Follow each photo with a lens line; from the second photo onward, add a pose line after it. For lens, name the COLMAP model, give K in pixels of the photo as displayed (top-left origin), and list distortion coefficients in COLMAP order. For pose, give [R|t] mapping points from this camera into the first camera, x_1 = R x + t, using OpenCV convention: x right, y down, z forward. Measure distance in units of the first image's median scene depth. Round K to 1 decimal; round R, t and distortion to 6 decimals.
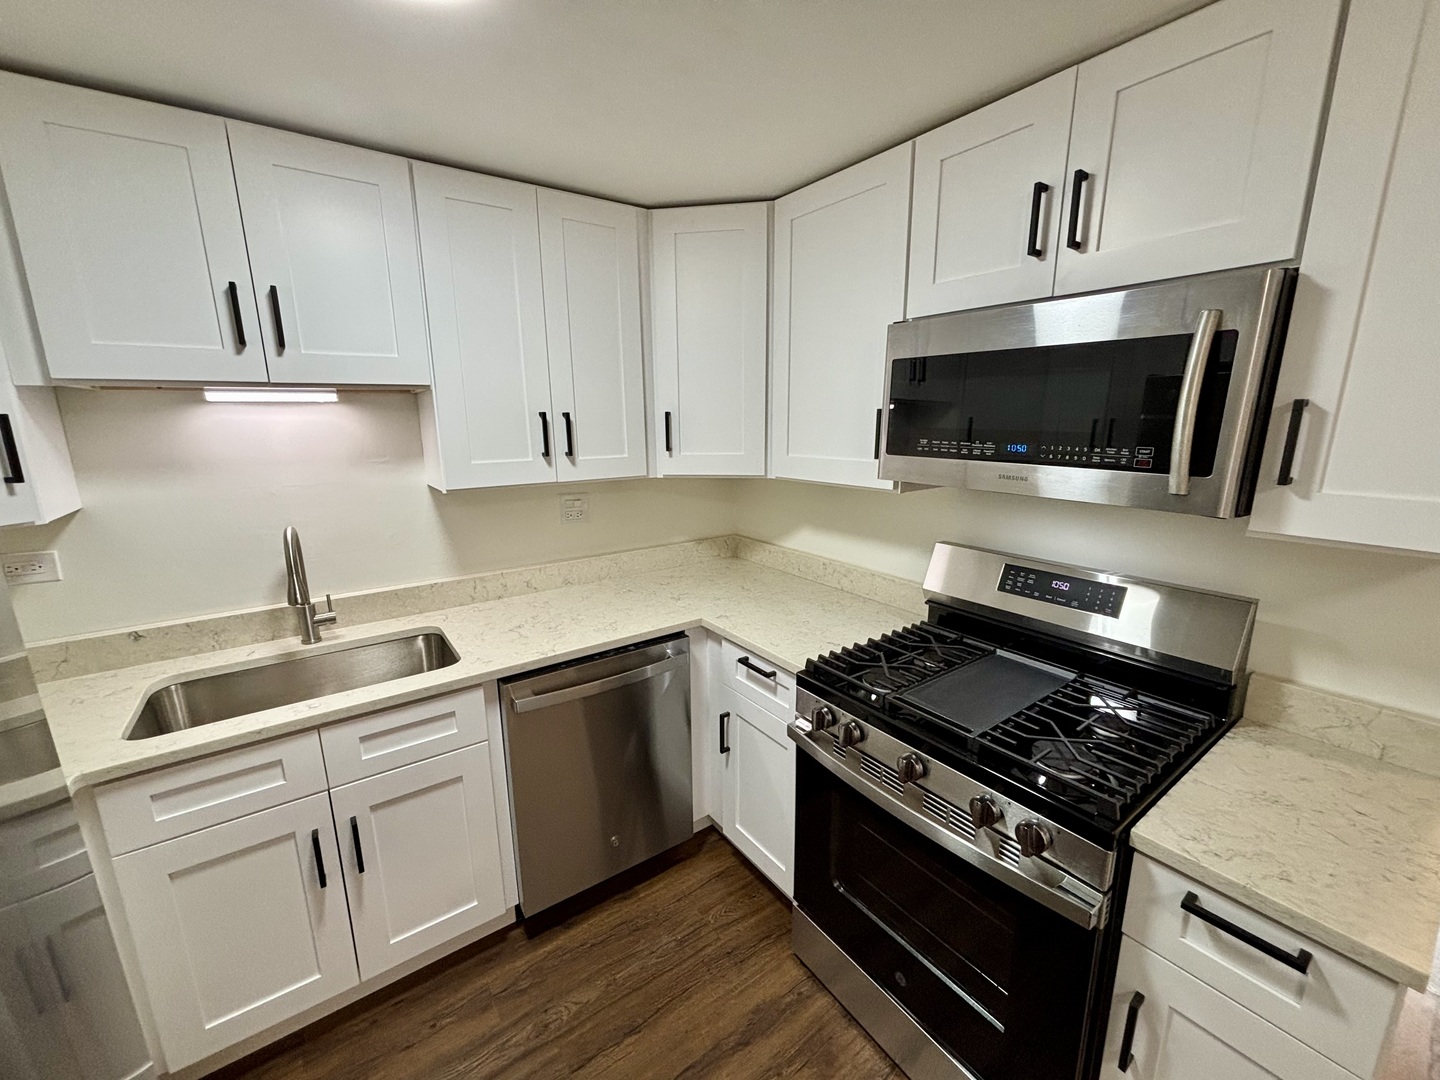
lens RADIAL K [[575.9, 0, 714.6], [0, 575.9, 538.8], [0, 0, 1]] dist [-0.000231, -0.001762]
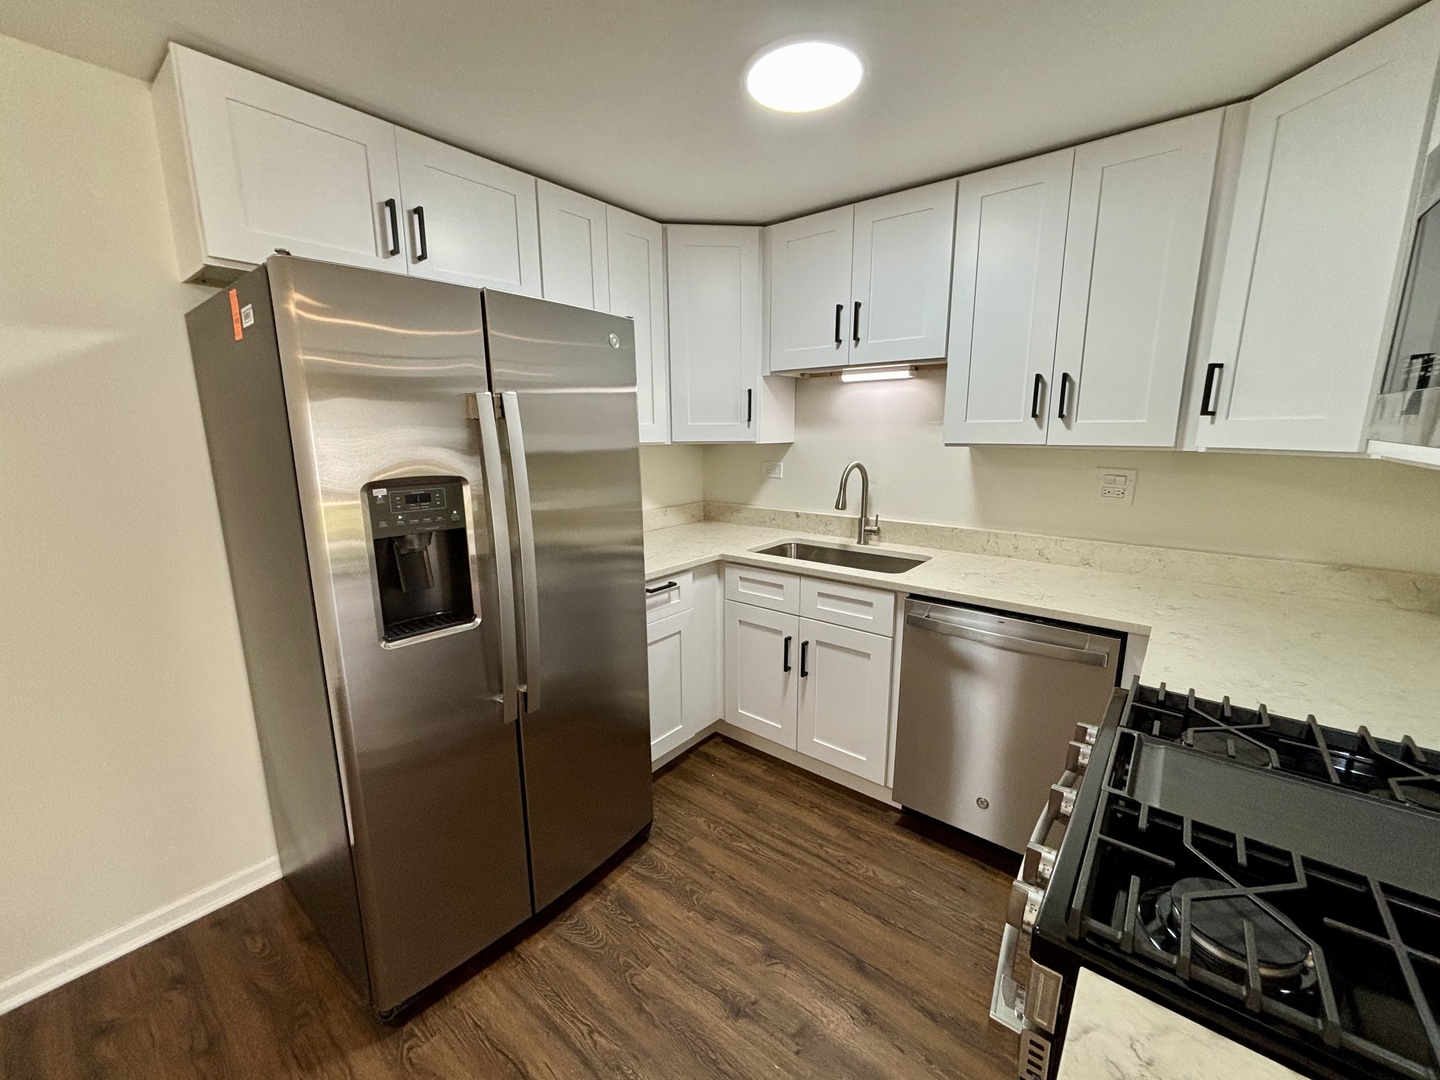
lens RADIAL K [[575.9, 0, 713.7], [0, 575.9, 540.8], [0, 0, 1]] dist [-0.000231, -0.001762]
pose [[0.256703, 0.193559, -0.946910, 0.618883], [-0.200534, 0.969086, 0.143728, 0.037972], [0.945457, 0.152992, 0.287582, 0.224757]]
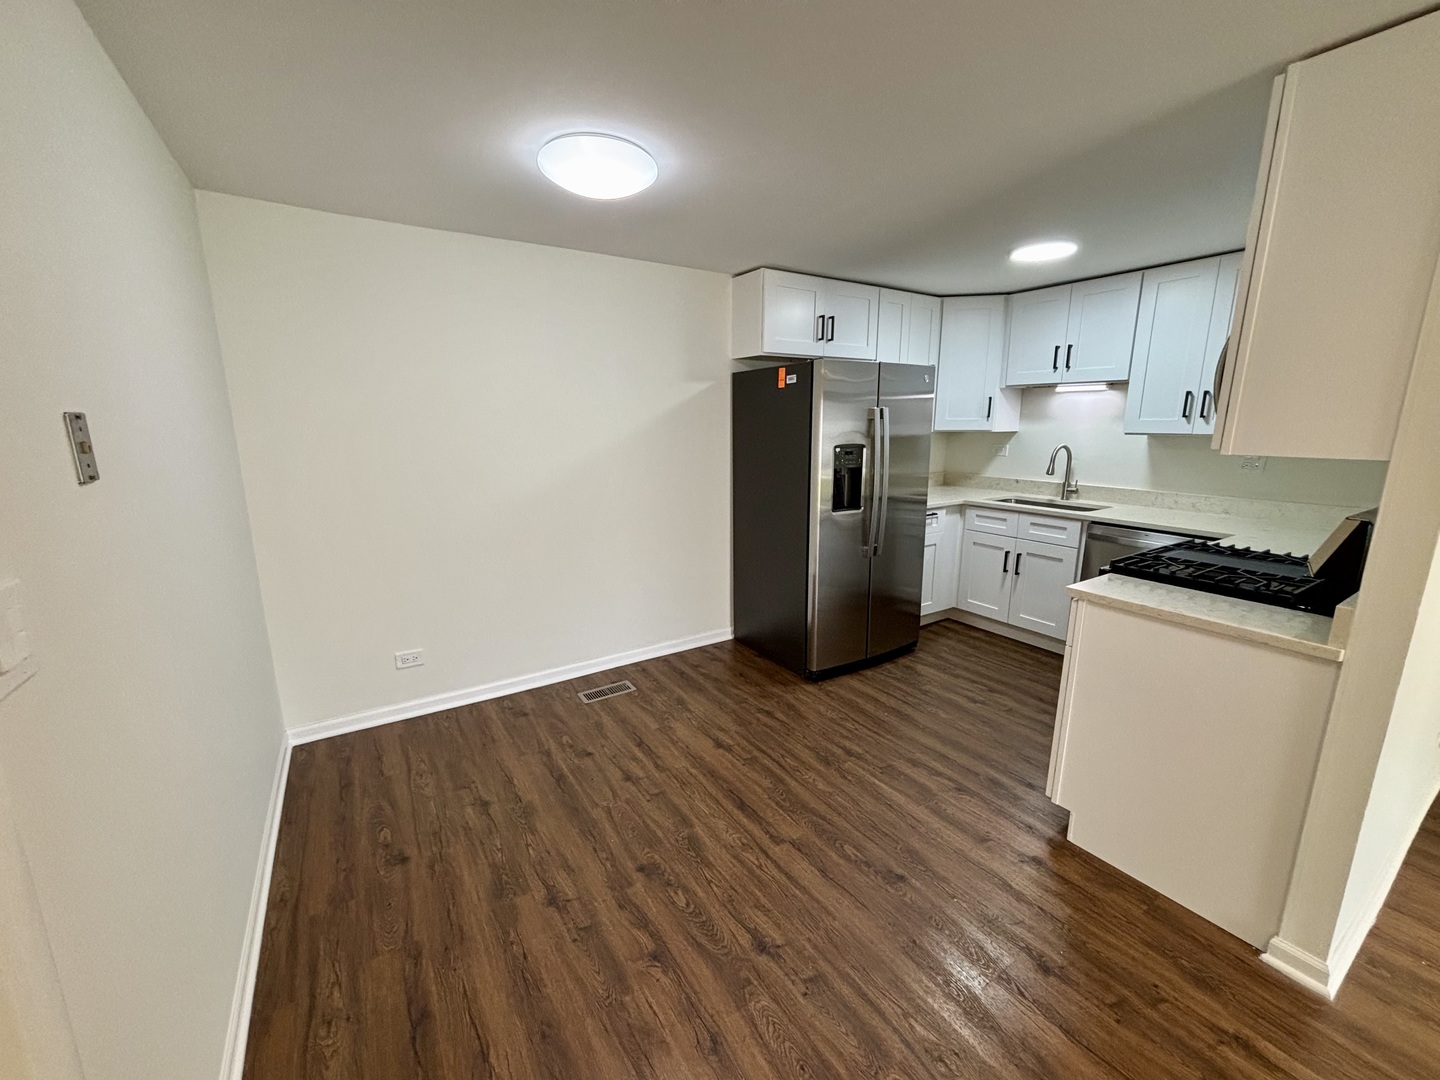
lens RADIAL K [[575.9, 0, 721.0], [0, 575.9, 536.2], [0, 0, 1]] dist [-0.000231, -0.001762]
pose [[-0.055095, 0.210914, -0.975951, 1.619611], [-0.206308, 0.953939, 0.217803, 0.108707], [0.976935, 0.213346, -0.009044, -0.246684]]
